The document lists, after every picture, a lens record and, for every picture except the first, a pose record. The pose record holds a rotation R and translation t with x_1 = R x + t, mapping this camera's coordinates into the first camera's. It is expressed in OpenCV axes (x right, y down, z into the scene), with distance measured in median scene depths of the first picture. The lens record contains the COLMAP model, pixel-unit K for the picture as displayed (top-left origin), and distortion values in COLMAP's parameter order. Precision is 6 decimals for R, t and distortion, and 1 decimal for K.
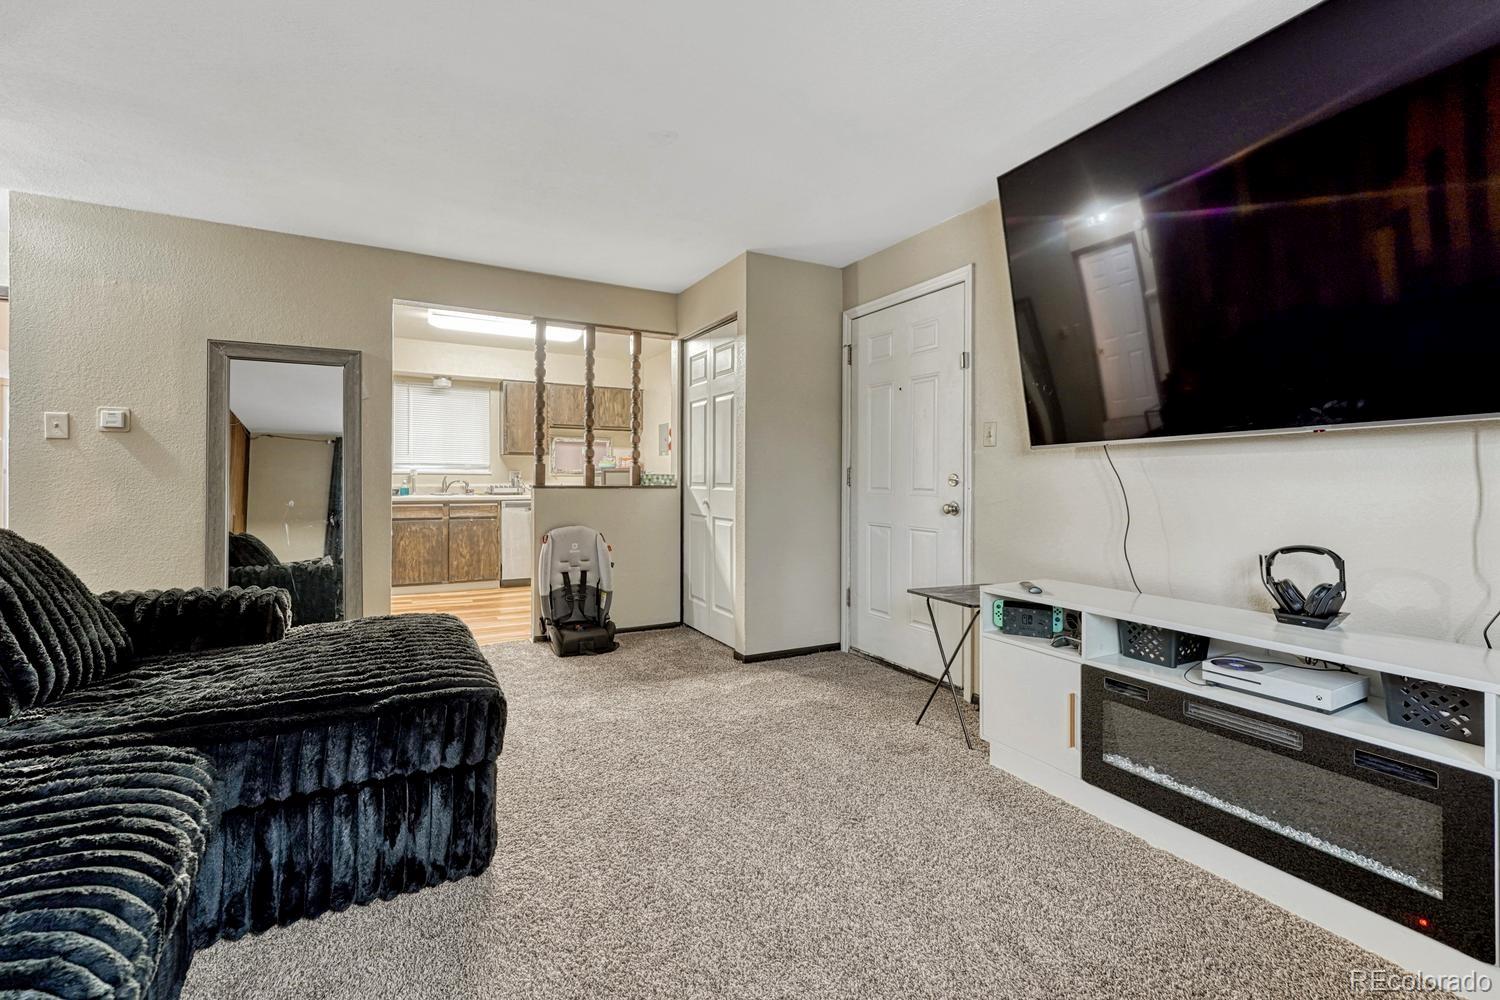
lens RADIAL K [[622.1, 0, 747.3], [0, 622.1, 481.2], [0, 0, 1]] dist [-0.000984, -0.001314]
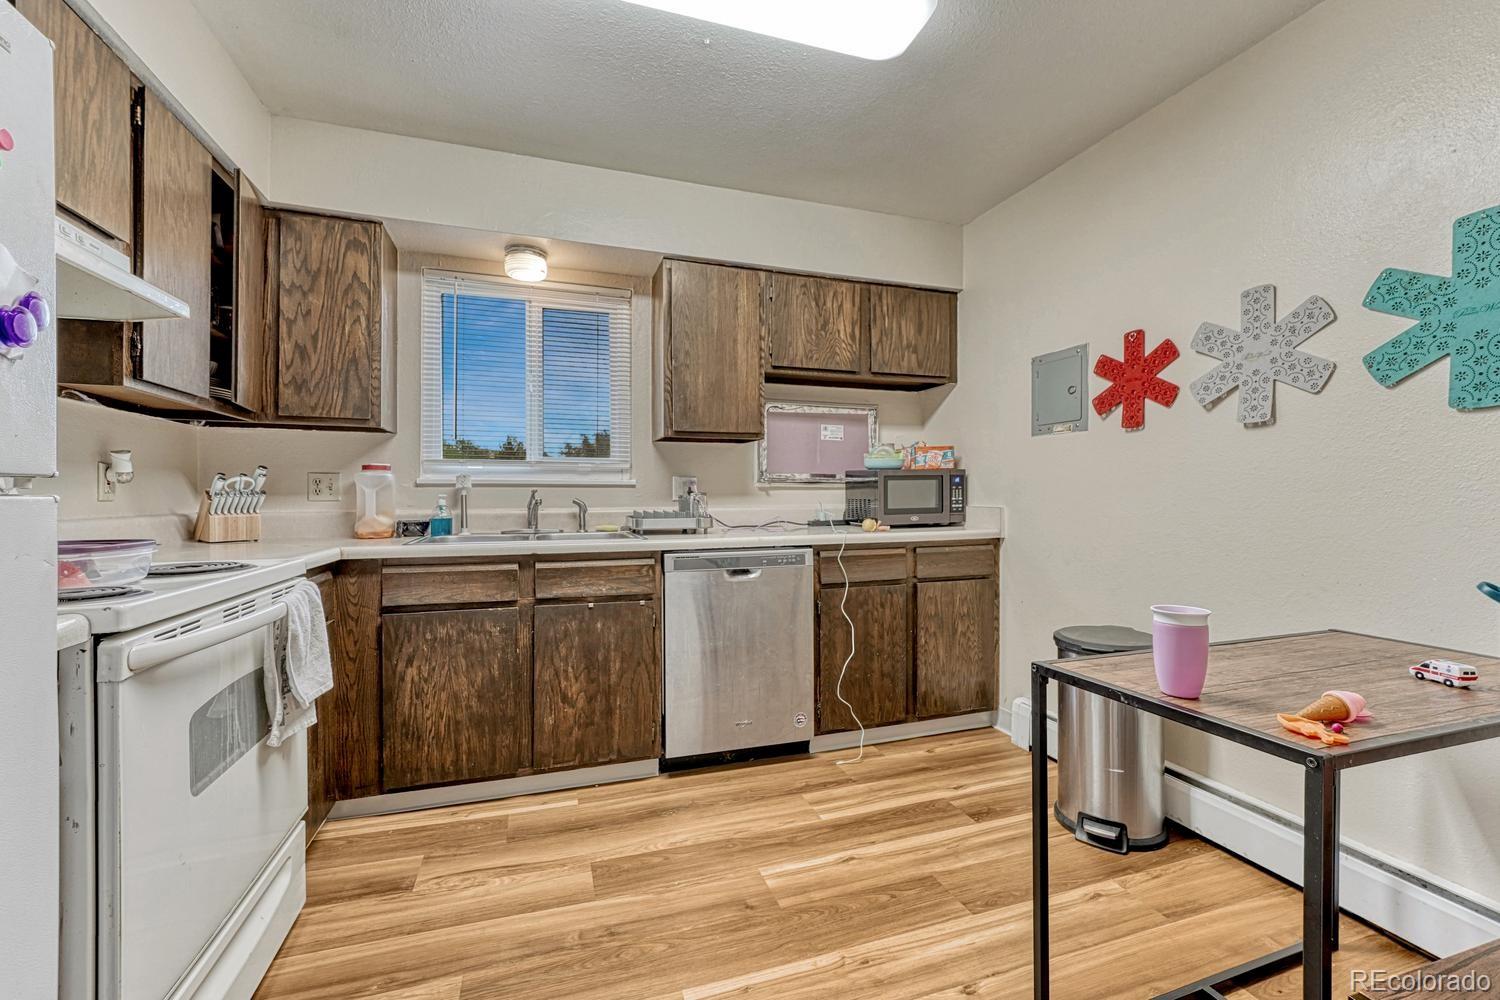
lens RADIAL K [[622.1, 0, 728.9], [0, 622.1, 492.2], [0, 0, 1]] dist [-0.000984, -0.001314]
pose [[0.974514, -0.008083, -0.224180, -0.392852], [0.005831, 0.999926, -0.010707, -0.002049], [0.224249, 0.009127, 0.974489, 0.924370]]
